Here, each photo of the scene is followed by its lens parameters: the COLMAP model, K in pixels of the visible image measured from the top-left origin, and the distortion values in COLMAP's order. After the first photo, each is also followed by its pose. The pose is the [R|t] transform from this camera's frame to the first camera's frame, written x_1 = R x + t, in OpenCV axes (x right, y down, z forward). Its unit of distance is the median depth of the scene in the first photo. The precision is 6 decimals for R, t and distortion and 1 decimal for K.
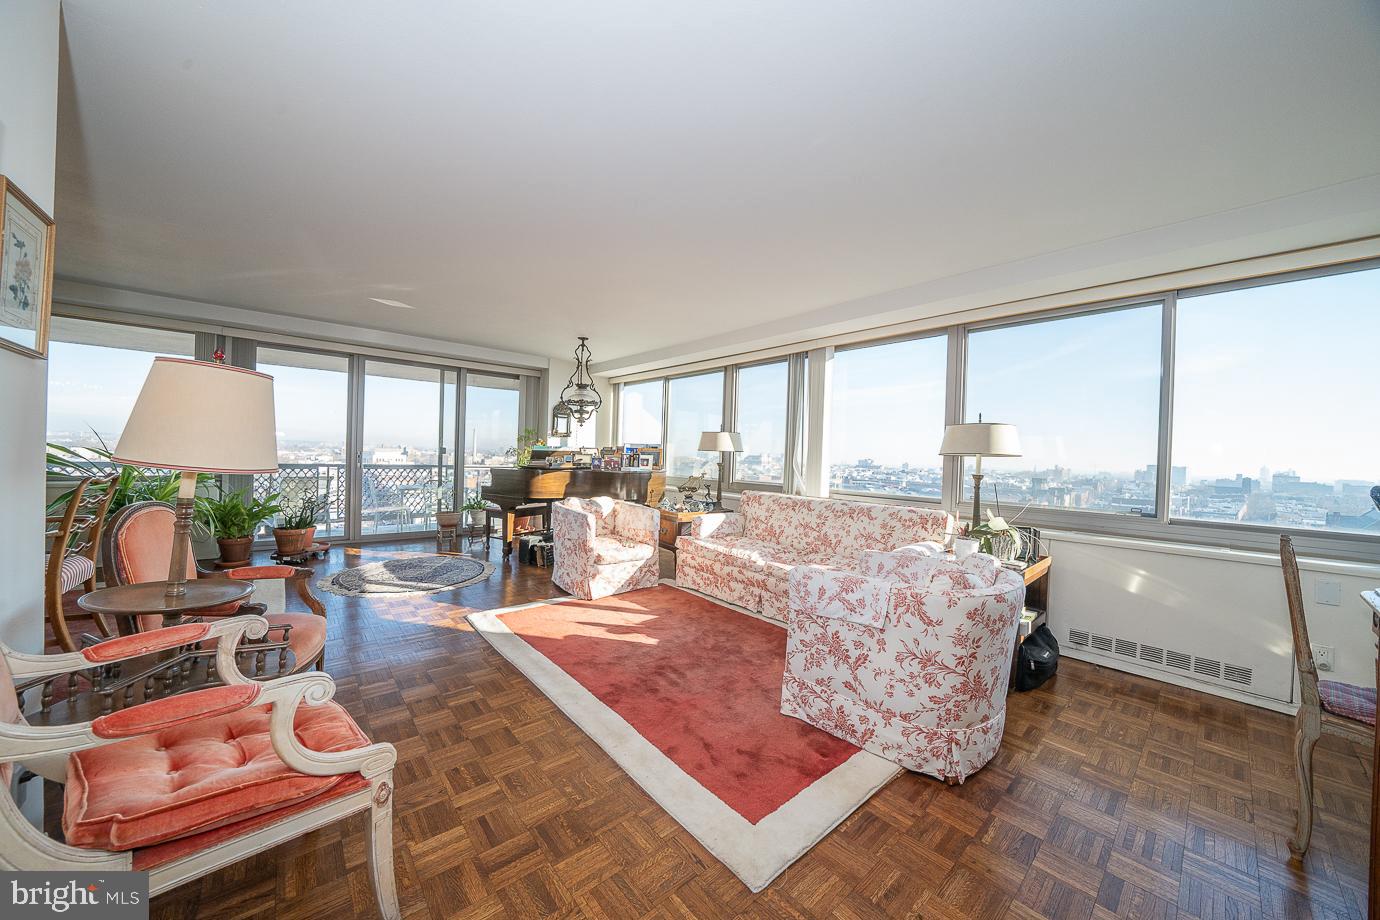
lens RADIAL K [[477.2, 0, 693.1], [0, 477.2, 460.5], [0, 0, 1]] dist [-0.023743, 0.000330]
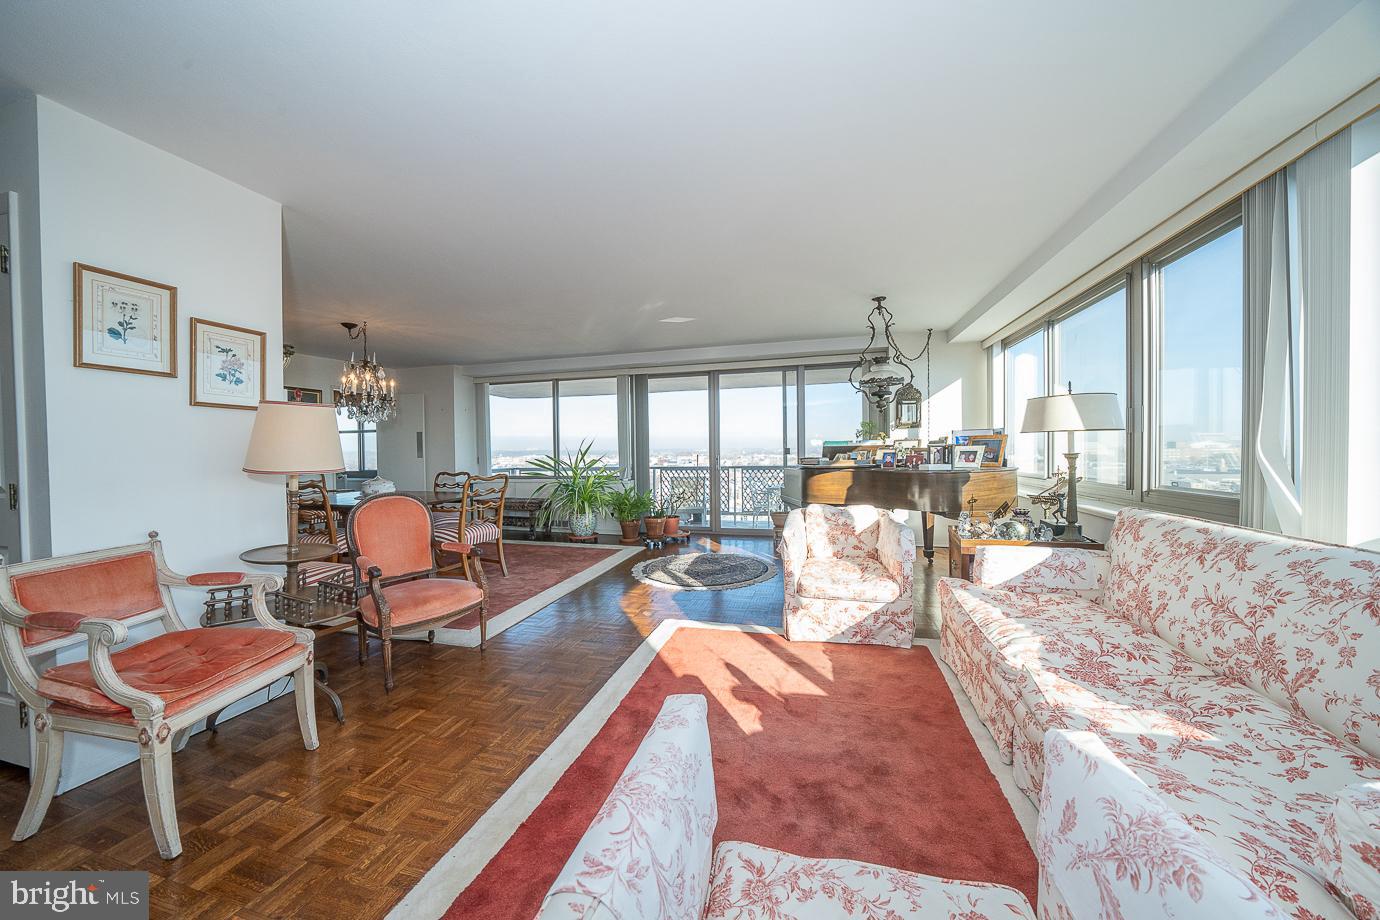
lens RADIAL K [[477.2, 0, 693.1], [0, 477.2, 460.5], [0, 0, 1]] dist [-0.023743, 0.000330]
pose [[0.550016, -0.024798, -0.834786, 0.314257], [0.024400, 0.999610, -0.013617, 0.011781], [0.834797, -0.012880, 0.550407, 0.422241]]
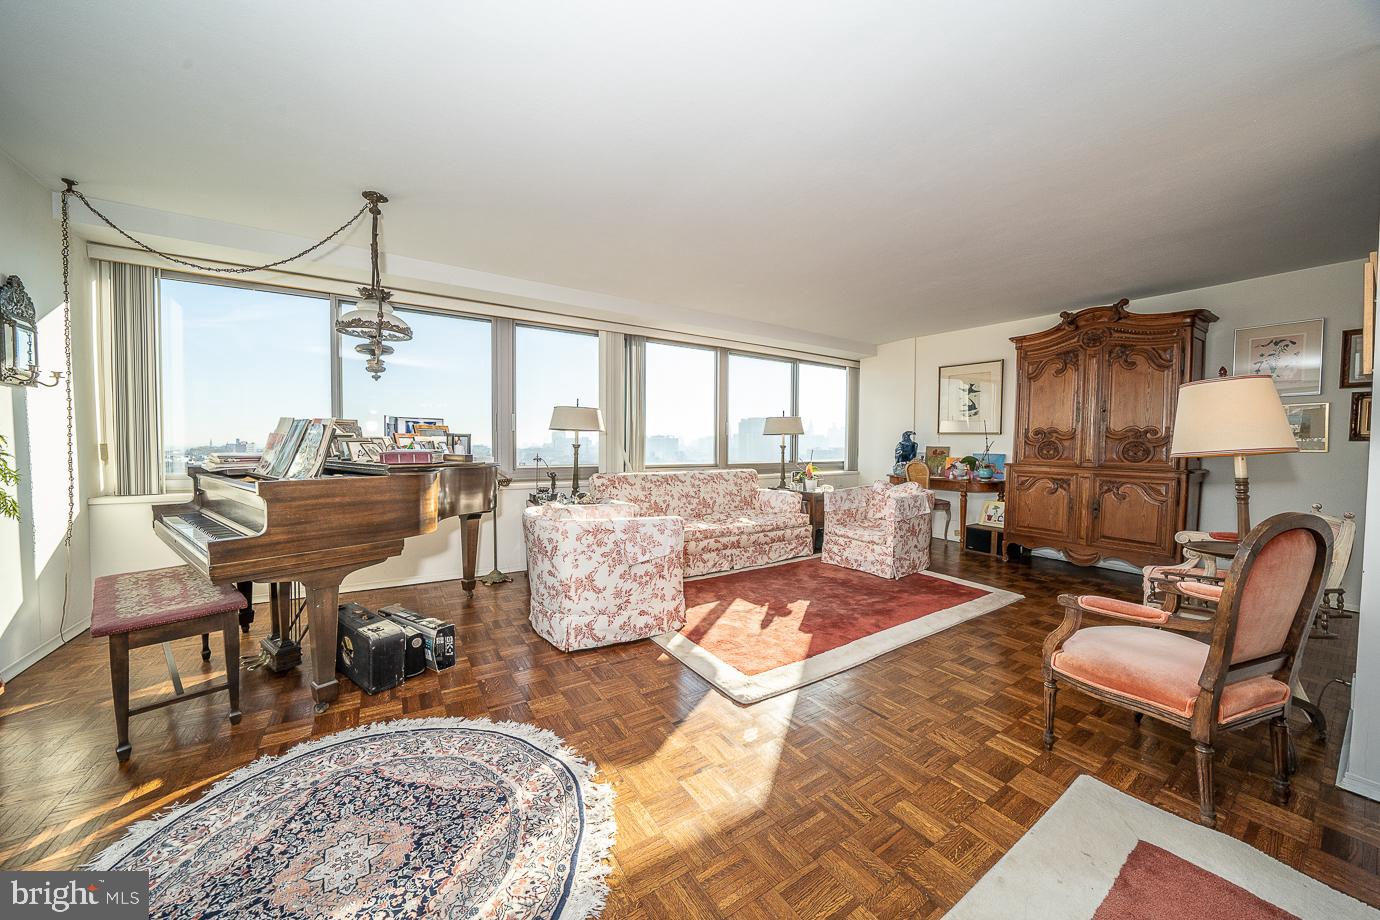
lens RADIAL K [[477.2, 0, 693.1], [0, 477.2, 460.5], [0, 0, 1]] dist [-0.023743, 0.000330]
pose [[0.140155, -0.065714, 0.987946, -0.891032], [0.008920, 0.997838, 0.065107, -0.023676], [-0.990089, -0.000312, 0.140438, 0.804962]]
